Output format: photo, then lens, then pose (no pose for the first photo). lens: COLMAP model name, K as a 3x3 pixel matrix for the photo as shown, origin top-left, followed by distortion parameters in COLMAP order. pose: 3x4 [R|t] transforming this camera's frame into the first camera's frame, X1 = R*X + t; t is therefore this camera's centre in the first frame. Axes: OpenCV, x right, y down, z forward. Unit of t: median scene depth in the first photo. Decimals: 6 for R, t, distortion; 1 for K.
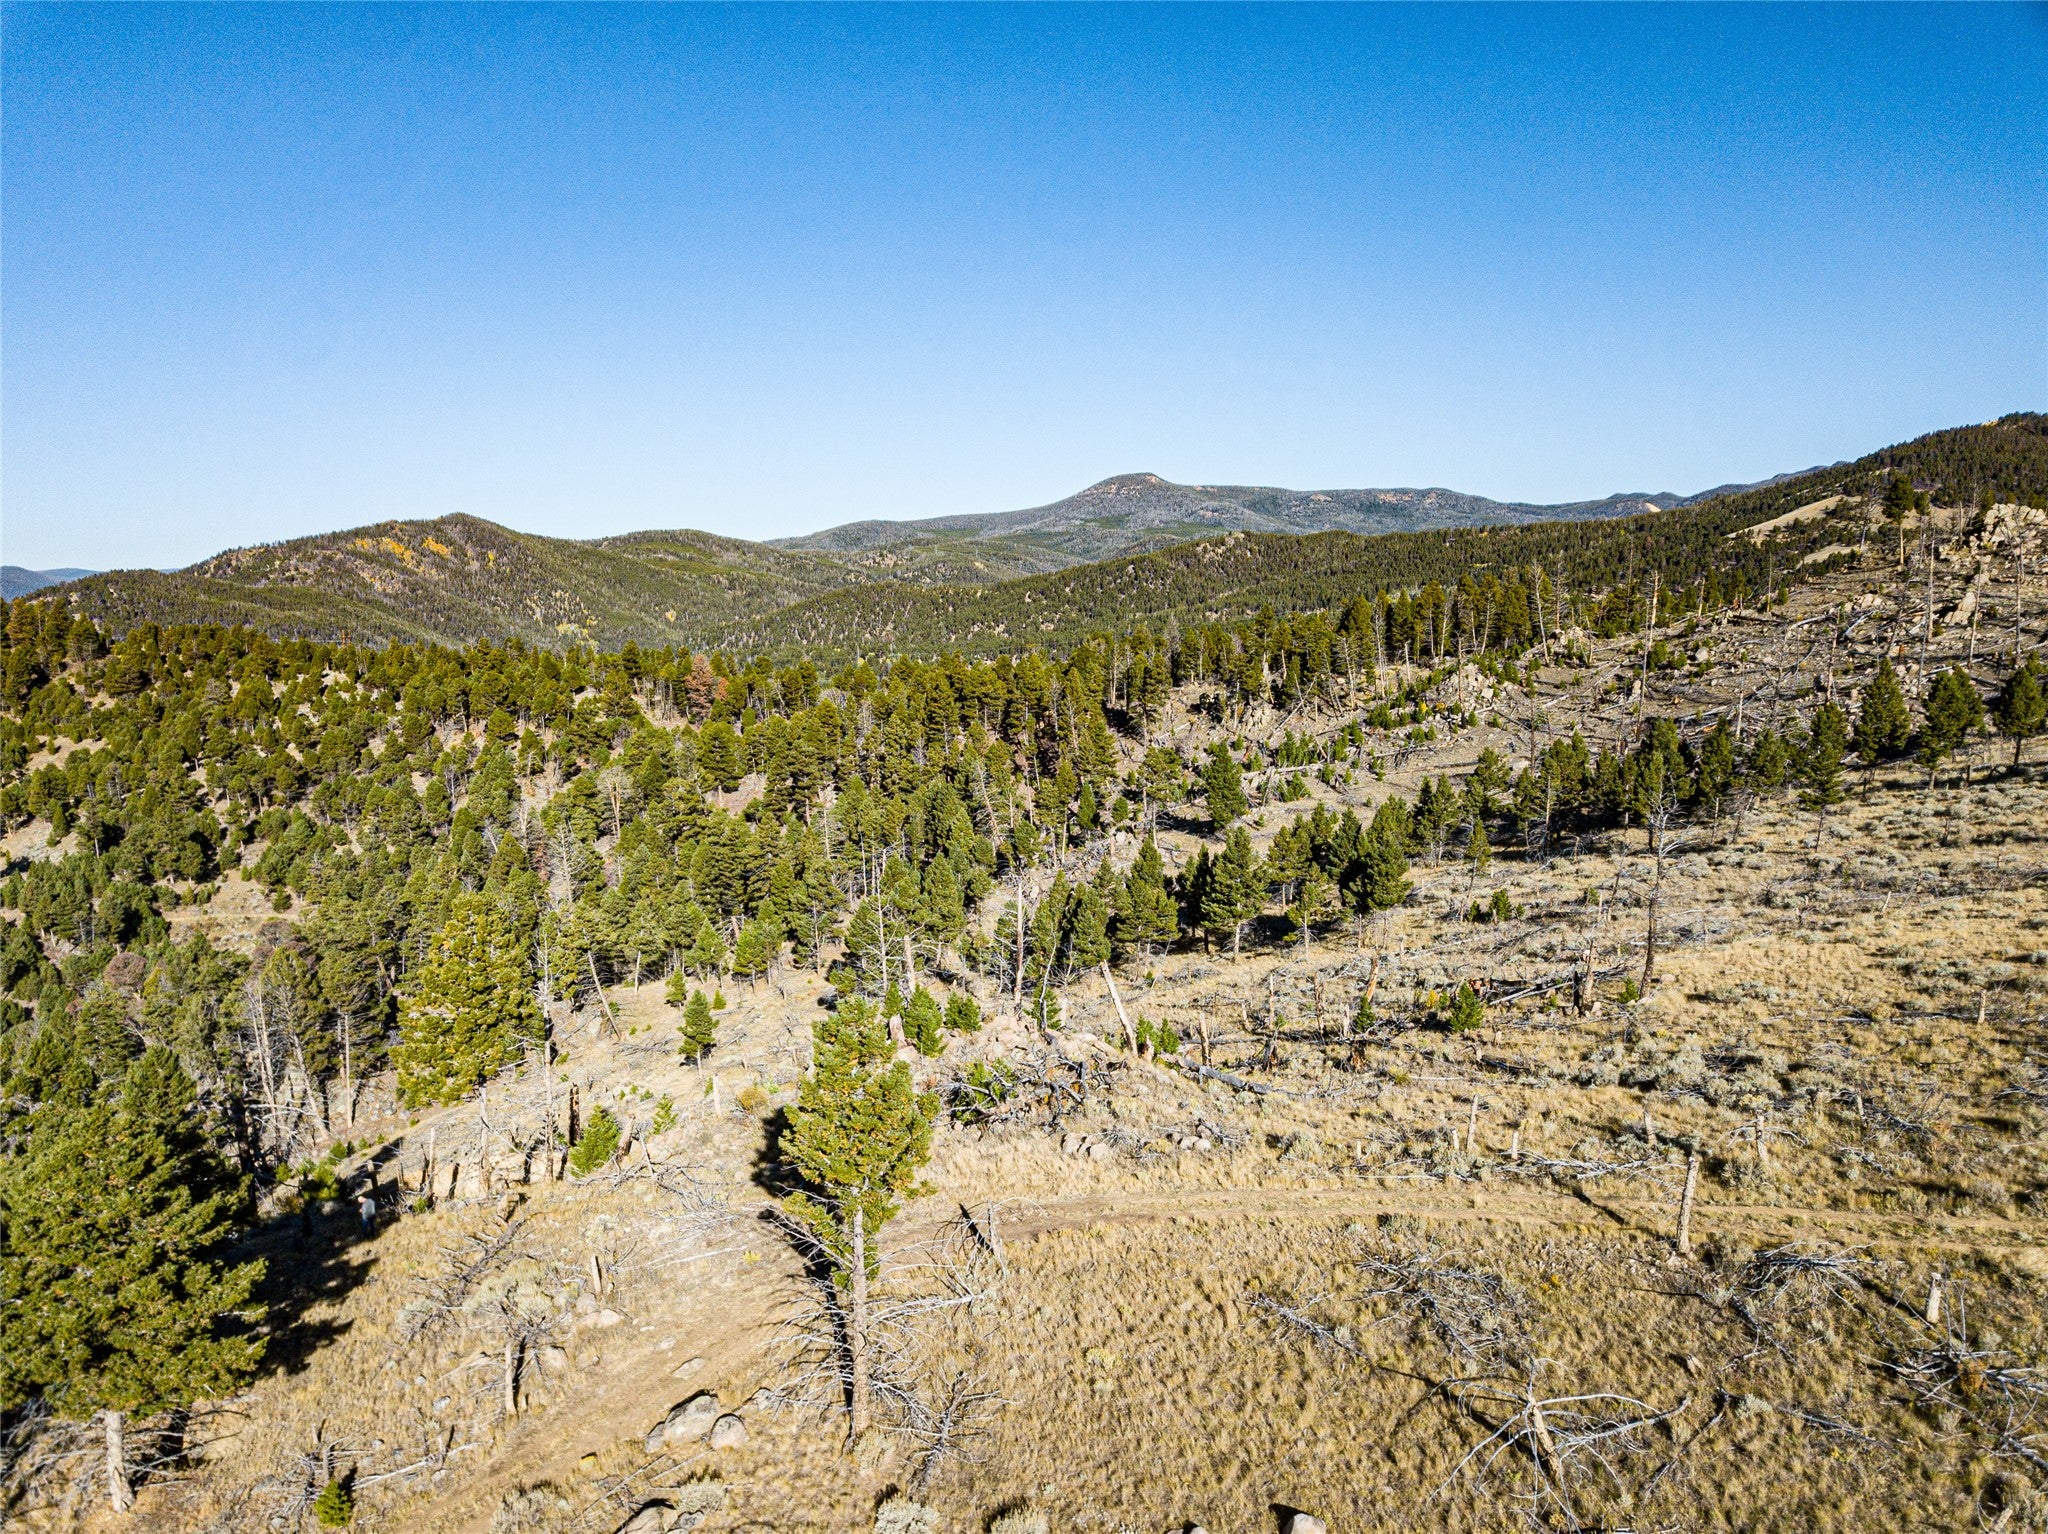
lens RADIAL K [[1569.2, 0, 1023.1], [0, 1569.2, 765.2], [0, 0, 1]] dist [0.023825, -0.034548]
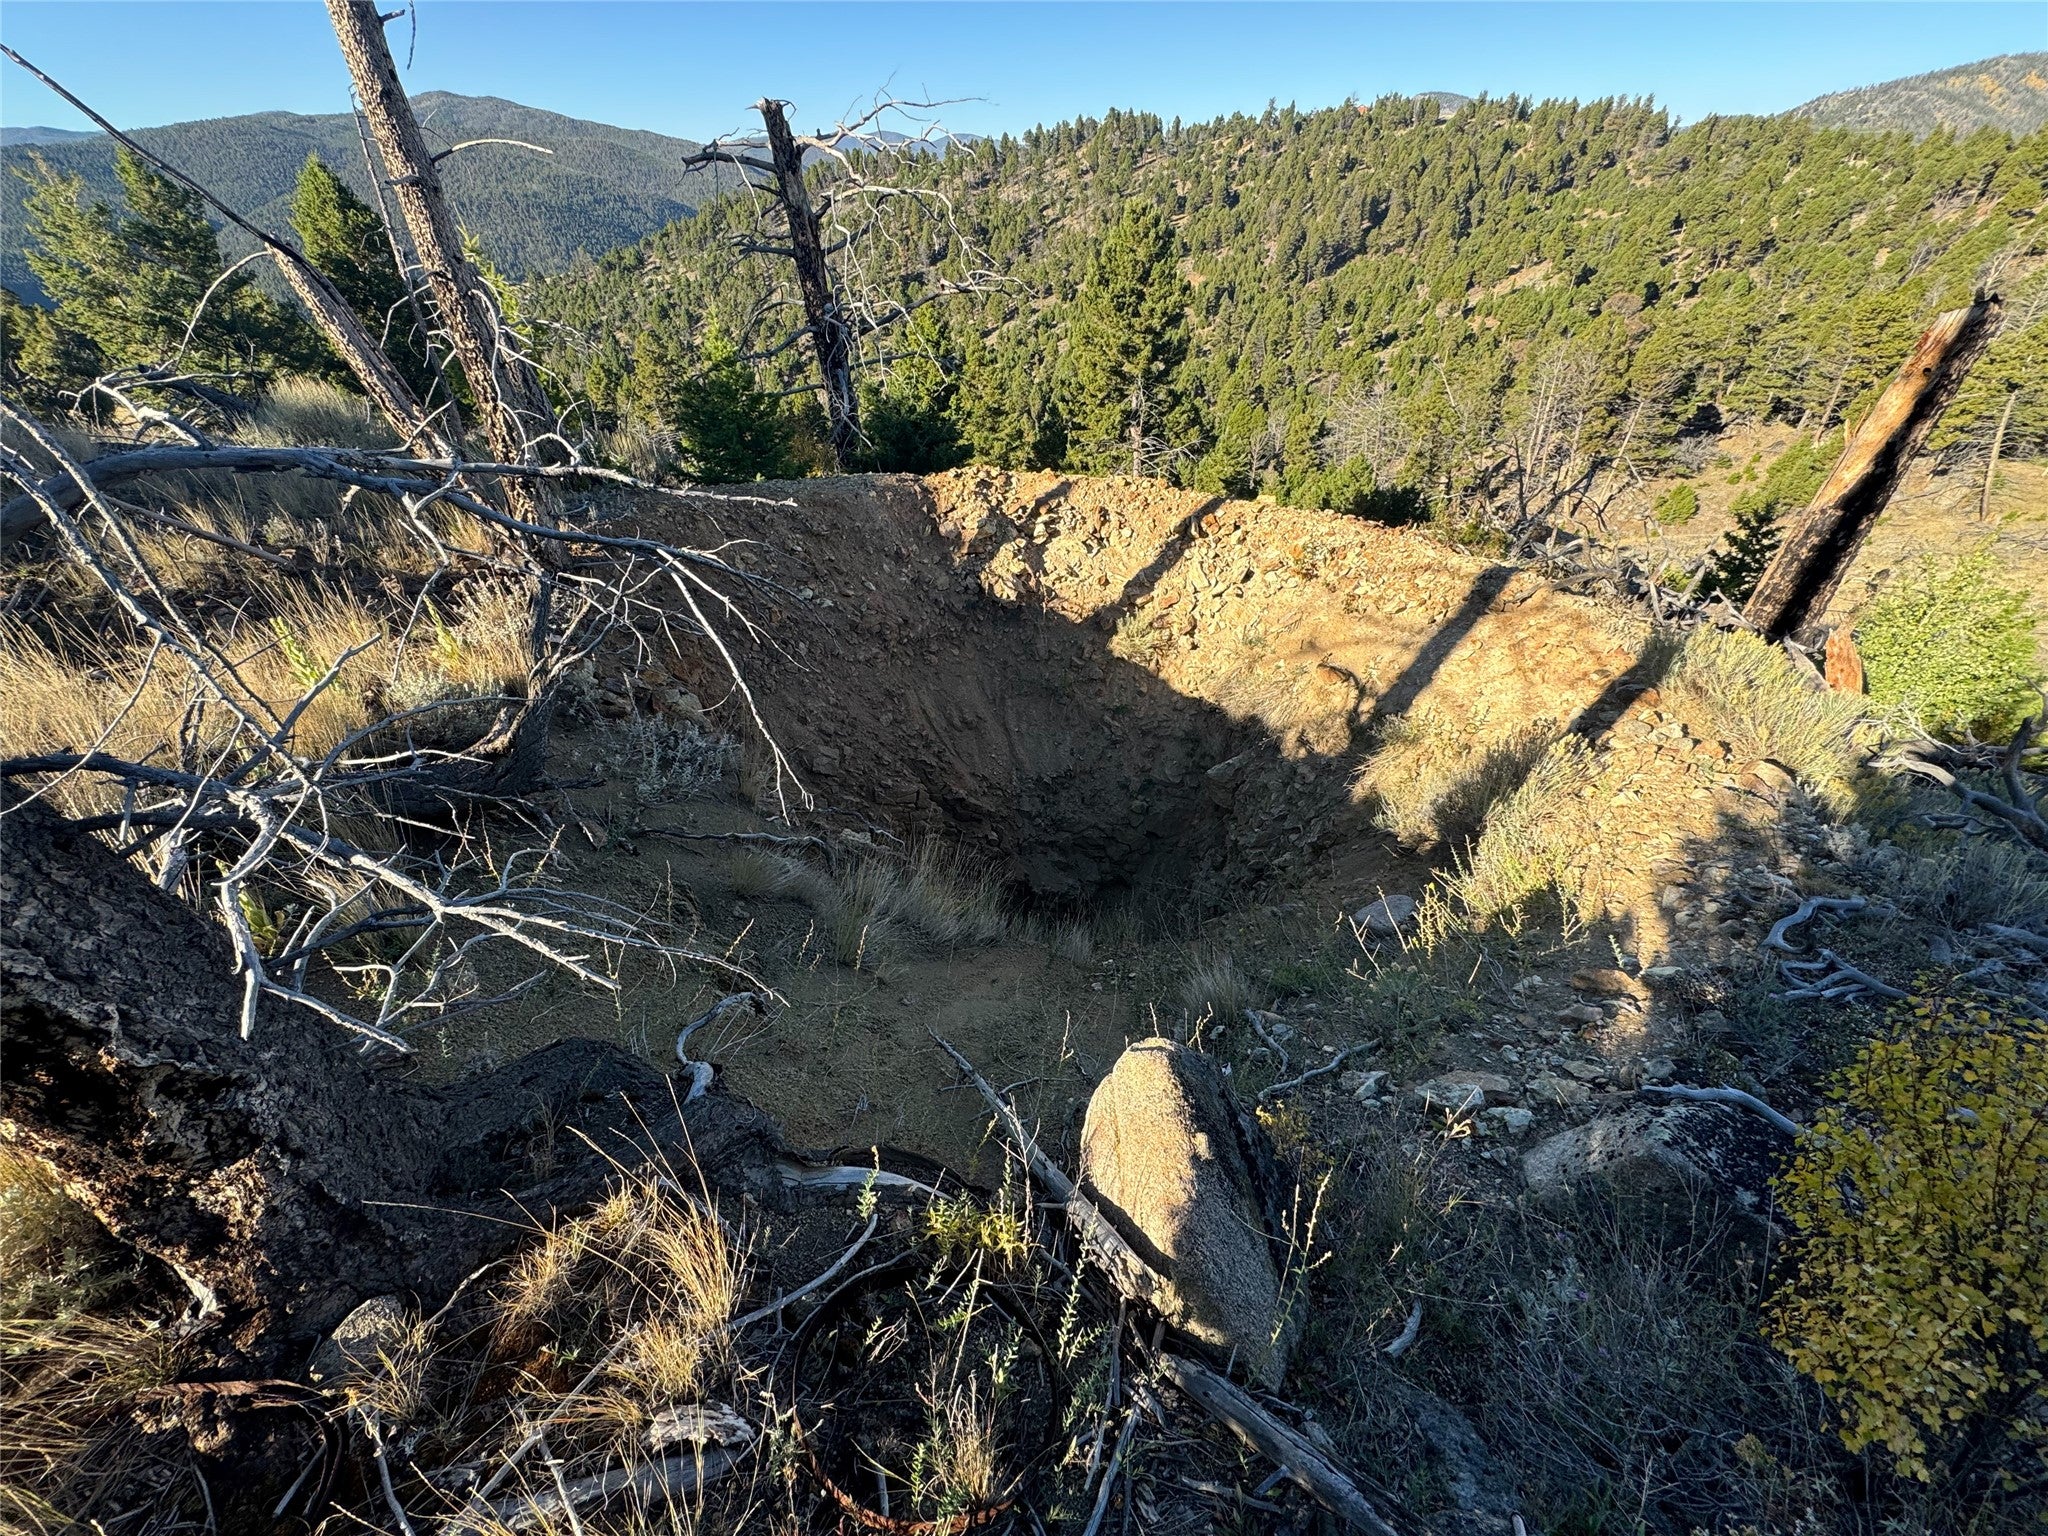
lens RADIAL K [[811.7, 0, 1034.5], [0, 811.7, 769.0], [0, 0, 1]] dist [0.000149, -0.000457]
pose [[0.441460, 0.530631, -0.723563, -0.040656], [-0.085082, 0.827517, 0.554957, 0.037815], [0.893238, -0.183429, 0.410463, 0.155661]]
